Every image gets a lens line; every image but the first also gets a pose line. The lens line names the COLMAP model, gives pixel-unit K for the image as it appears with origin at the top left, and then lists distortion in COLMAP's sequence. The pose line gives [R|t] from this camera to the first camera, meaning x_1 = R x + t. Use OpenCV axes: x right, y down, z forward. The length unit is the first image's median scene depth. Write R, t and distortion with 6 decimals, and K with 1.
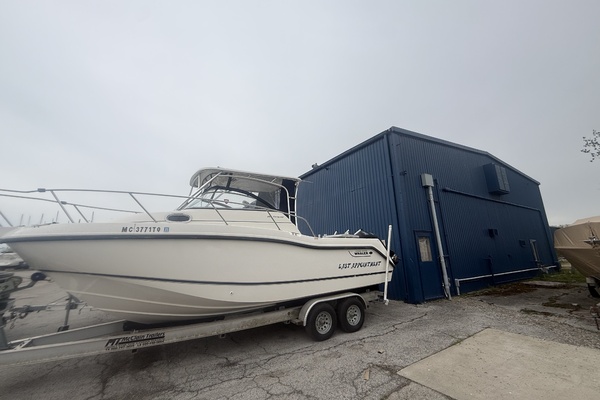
lens RADIAL K [[238.8, 0, 300.3], [0, 238.8, 200.2], [0, 0, 1]] dist [-0.000013, -0.000076]
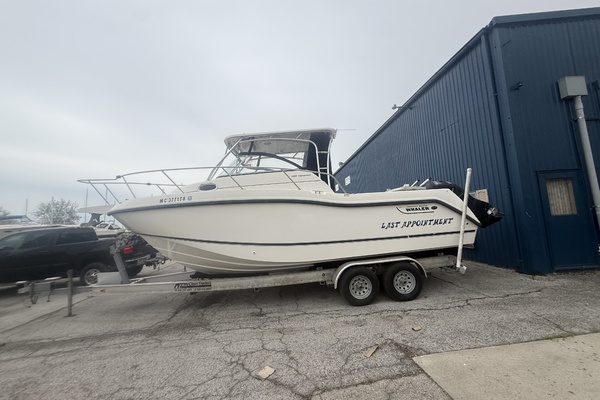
lens RADIAL K [[238.8, 0, 300.3], [0, 238.8, 200.2], [0, 0, 1]] dist [-0.000013, -0.000076]
pose [[0.883262, -0.069750, -0.463664, 0.325153], [0.143188, 0.981760, 0.125079, 0.047106], [0.446482, -0.176869, 0.877138, 0.167207]]
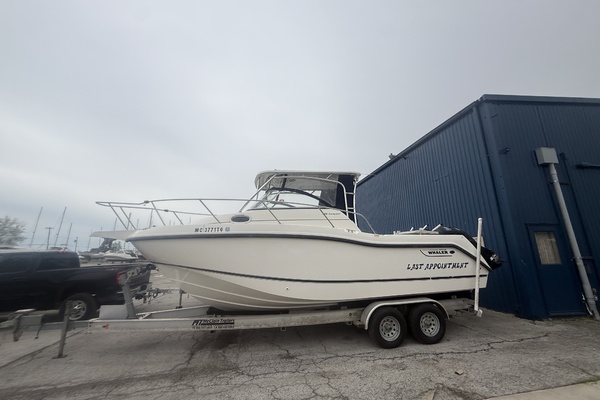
lens RADIAL K [[238.8, 0, 300.3], [0, 238.8, 200.2], [0, 0, 1]] dist [-0.000013, -0.000076]
pose [[0.931407, -0.066507, -0.357853, 0.133777], [0.069032, 0.997598, -0.005731, 0.010366], [0.357374, -0.019366, 0.933760, 0.044426]]
